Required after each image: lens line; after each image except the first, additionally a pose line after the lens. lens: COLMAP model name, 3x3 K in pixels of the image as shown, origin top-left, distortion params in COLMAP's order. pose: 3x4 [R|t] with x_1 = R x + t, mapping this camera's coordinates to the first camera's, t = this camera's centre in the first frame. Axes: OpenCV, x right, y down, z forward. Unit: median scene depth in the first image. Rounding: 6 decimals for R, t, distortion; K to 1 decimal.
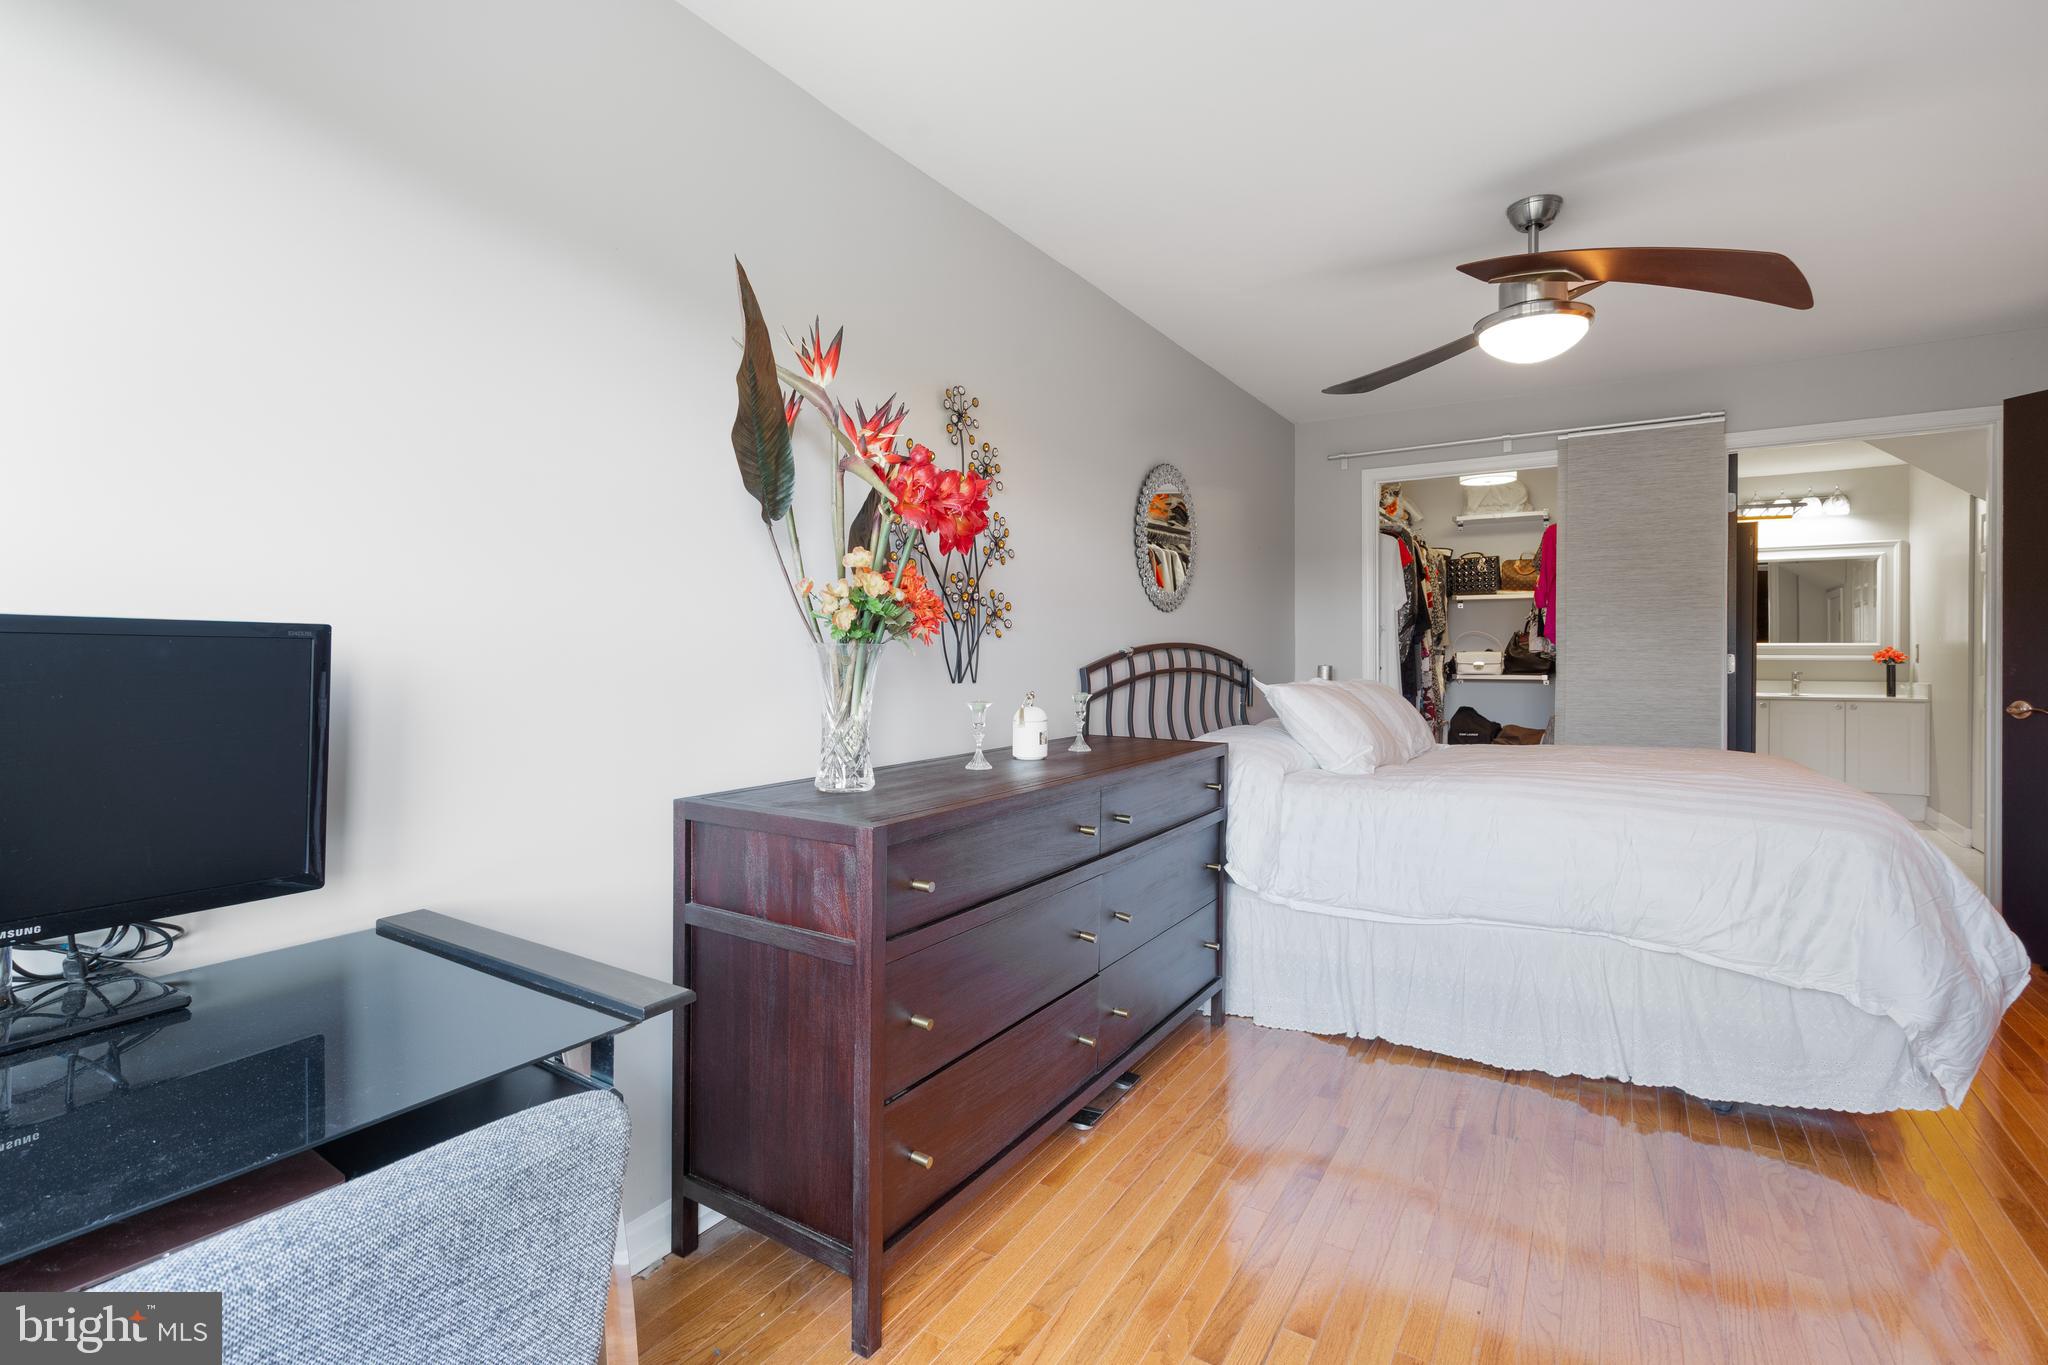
lens RADIAL K [[936.5, 0, 1029.6], [0, 936.5, 654.7], [0, 0, 1]] dist [-0.001137, 0.001044]
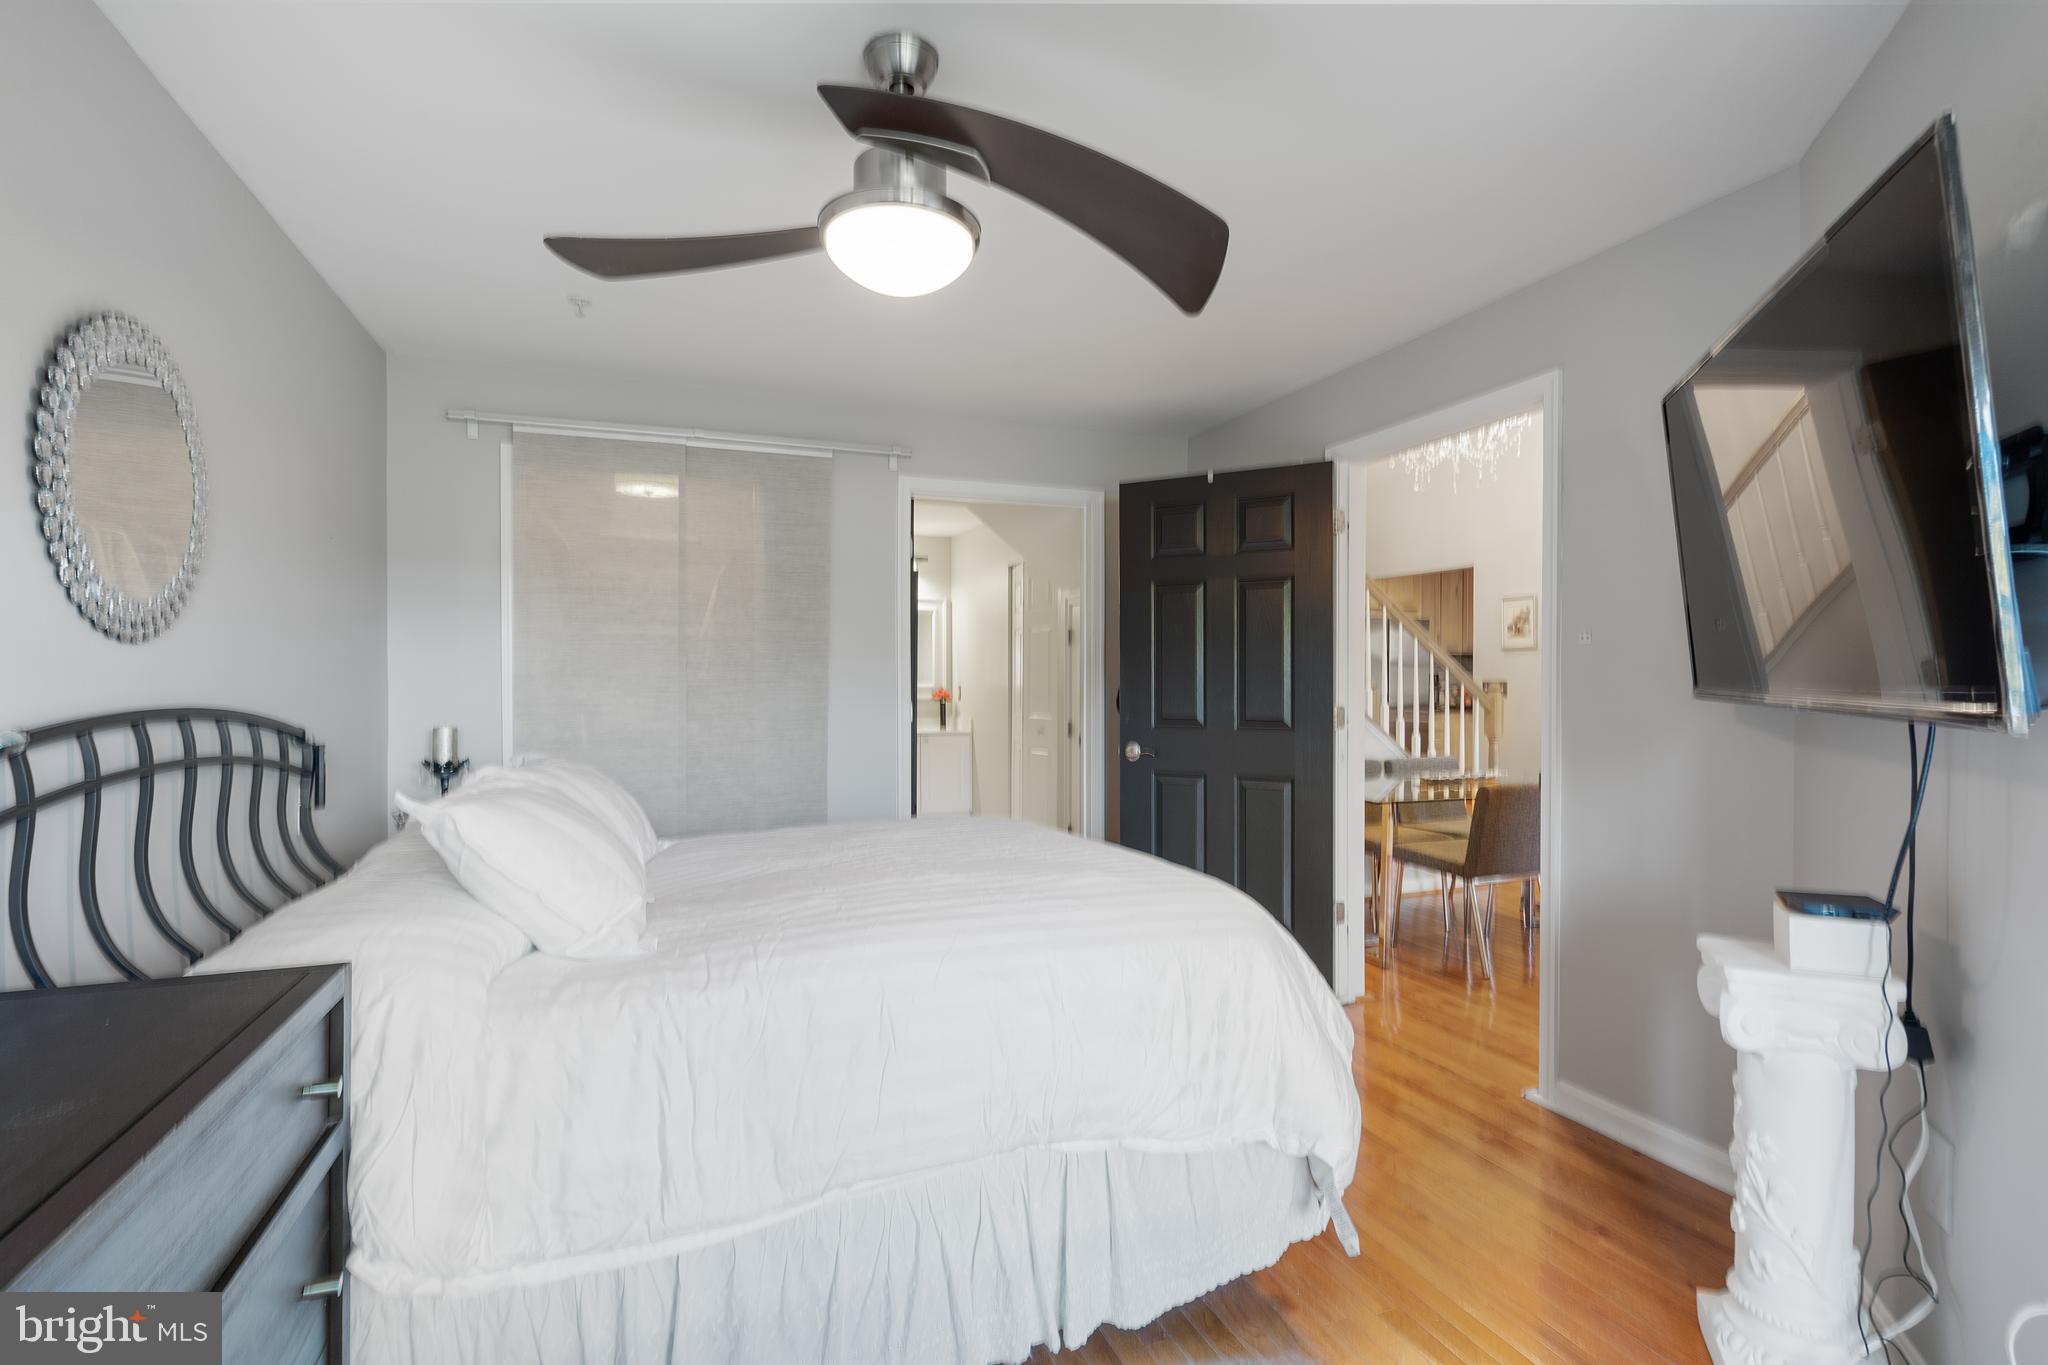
lens RADIAL K [[936.5, 0, 1016.0], [0, 936.5, 679.7], [0, 0, 1]] dist [-0.001137, 0.001044]
pose [[0.598518, 0.001338, 0.801108, 0.026566], [0.002838, 0.999989, -0.003791, -0.016853], [-0.801104, 0.004543, 0.598507, 0.263608]]
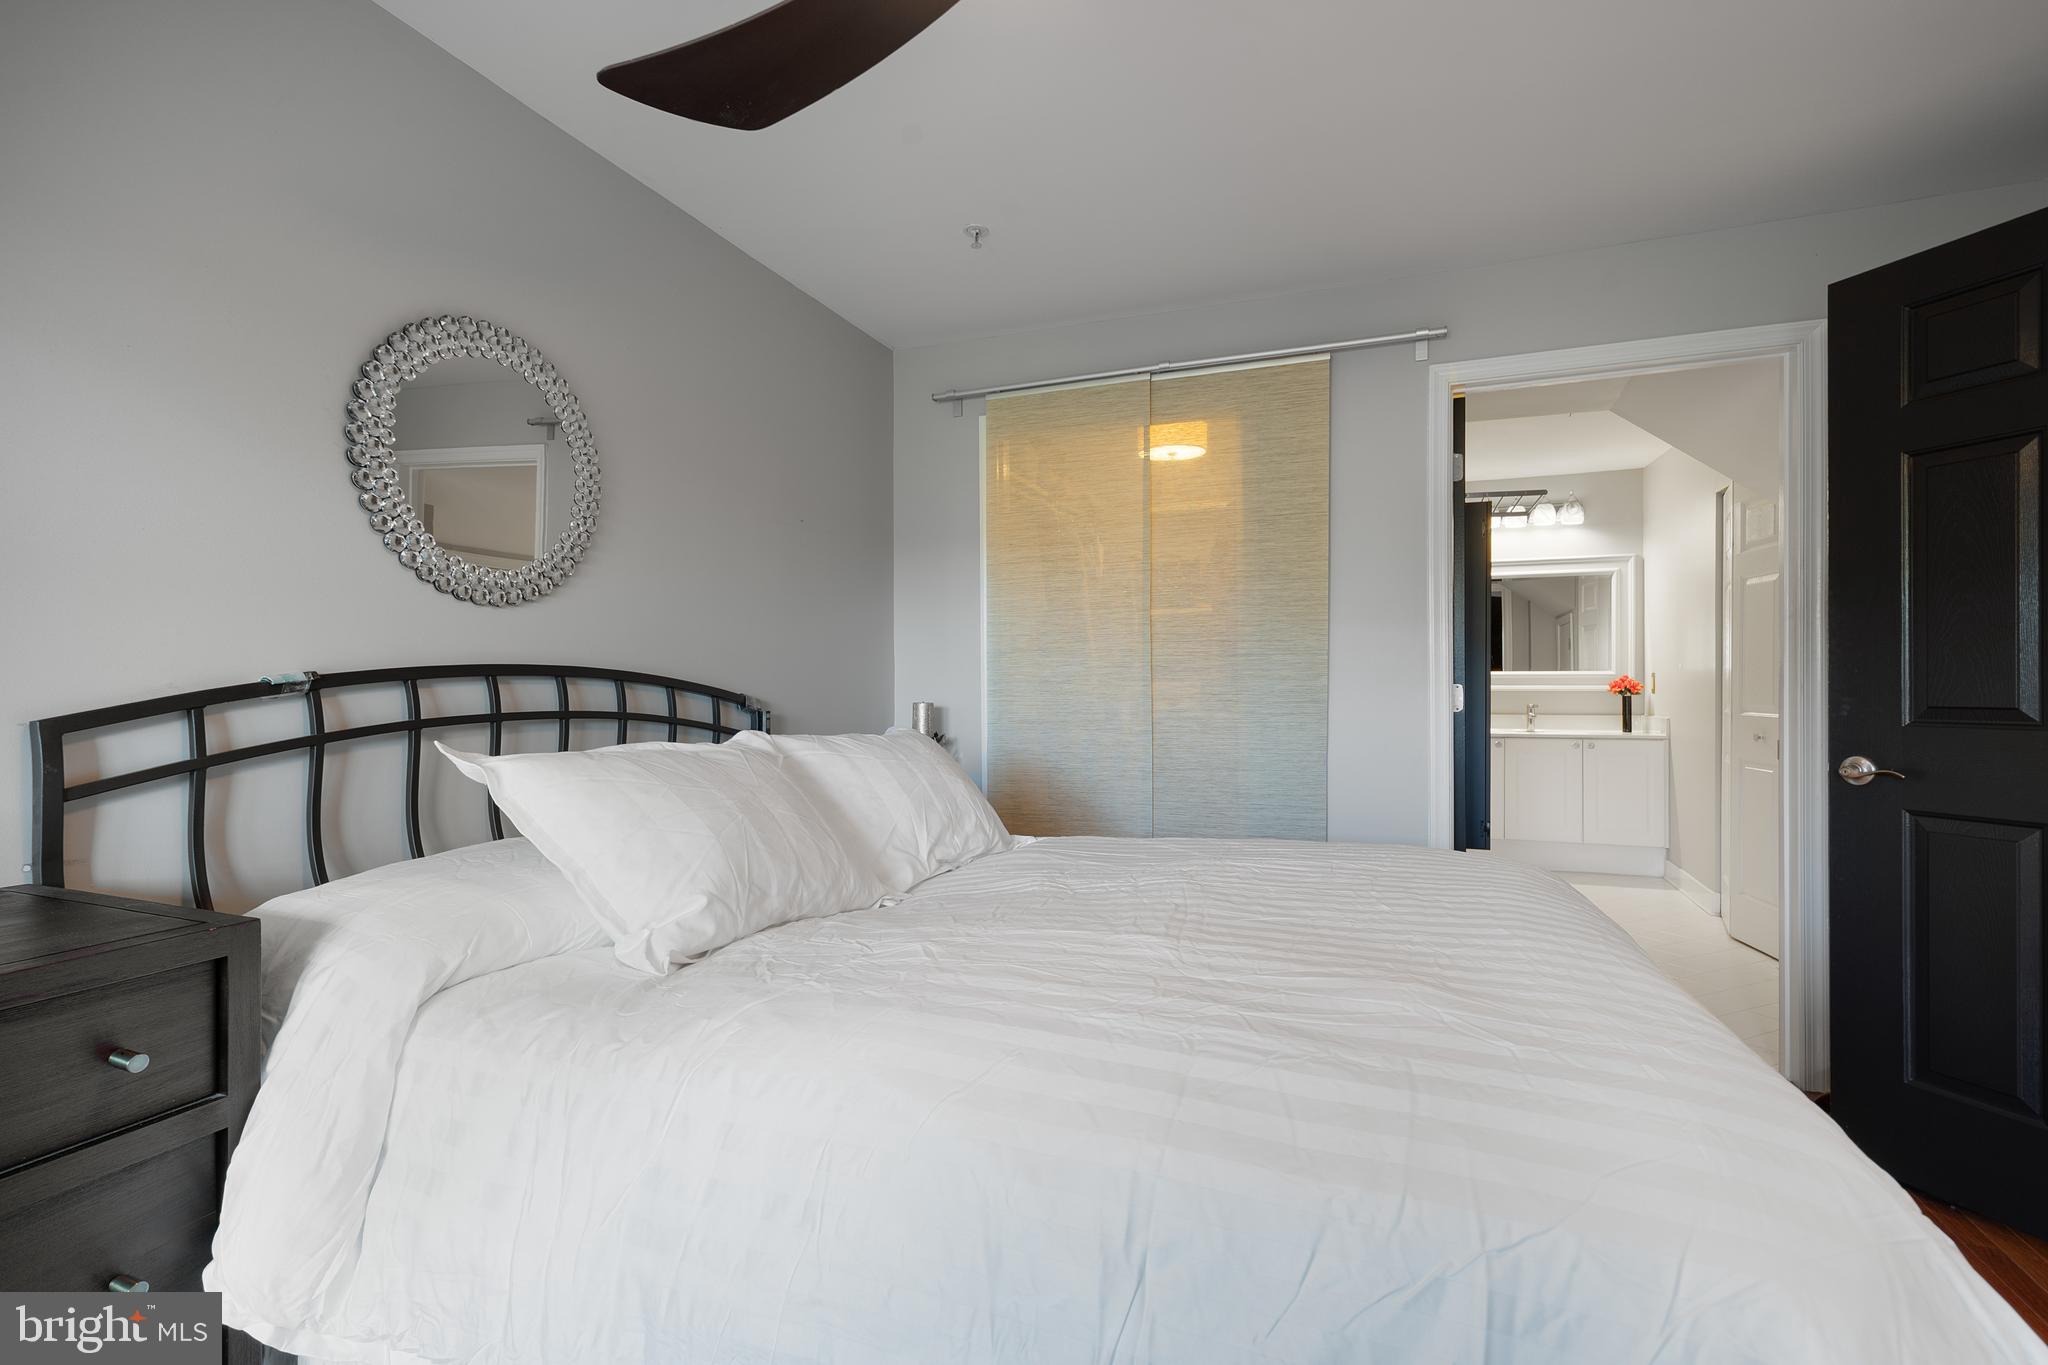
lens RADIAL K [[936.5, 0, 1011.7], [0, 936.5, 679.3], [0, 0, 1]] dist [-0.001137, 0.001044]
pose [[0.982487, -0.000918, 0.186330, 0.236914], [0.002278, 0.999972, -0.007083, -0.000101], [-0.186318, 0.007383, 0.982462, 0.305263]]
